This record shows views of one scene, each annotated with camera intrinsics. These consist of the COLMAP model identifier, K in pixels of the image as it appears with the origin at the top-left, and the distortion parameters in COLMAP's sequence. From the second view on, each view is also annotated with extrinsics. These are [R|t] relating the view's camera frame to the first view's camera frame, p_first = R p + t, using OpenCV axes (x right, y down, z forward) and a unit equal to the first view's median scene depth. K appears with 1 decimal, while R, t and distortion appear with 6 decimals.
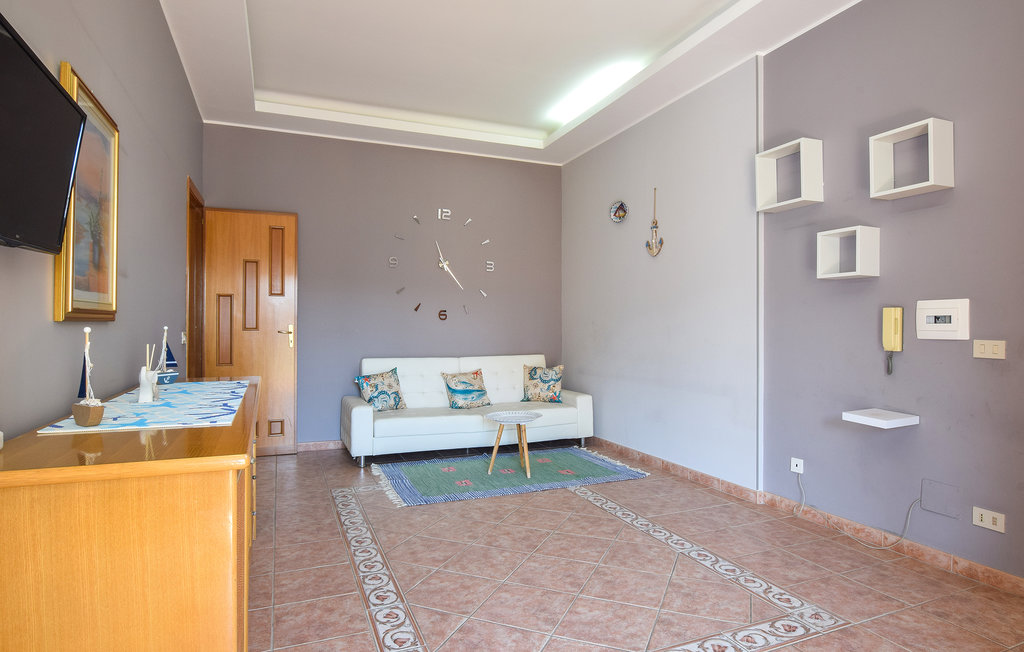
lens RADIAL K [[579.9, 0, 512.0], [0, 579.9, 326.0], [0, 0, 1]] dist [-0.000364, 0.000016]
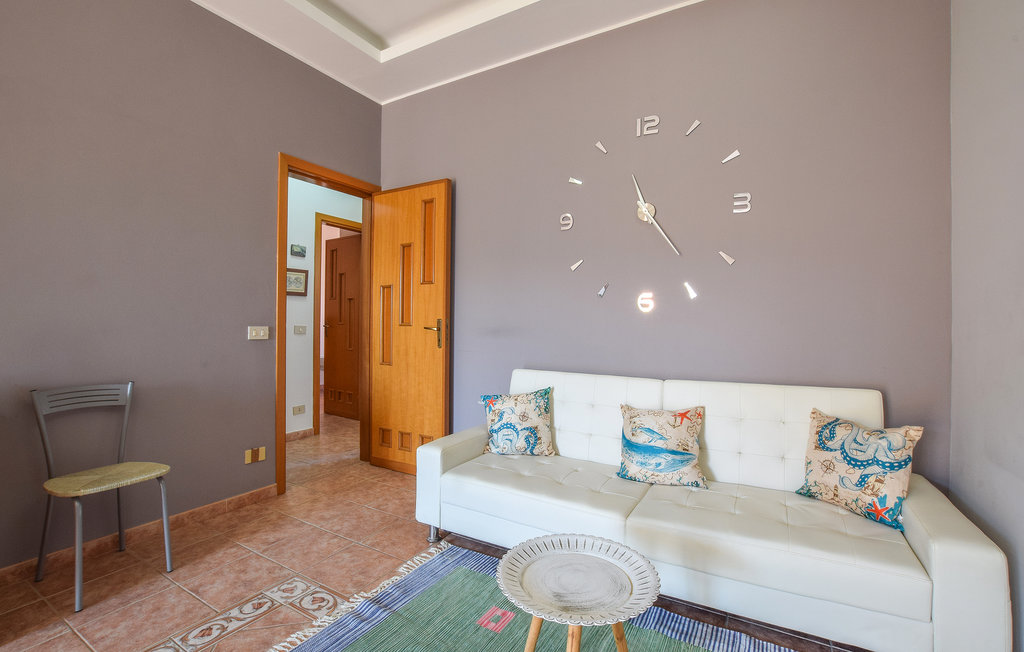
lens RADIAL K [[449.1, 0, 512.0], [0, 449.1, 326.0], [0, 0, 1]] dist [-0.032627, 0.000264]
pose [[0.615088, 0.004135, -0.788448, 0.153252], [-0.010164, 0.999945, -0.002684, 0.007169], [0.788393, 0.009664, 0.615096, 0.655978]]
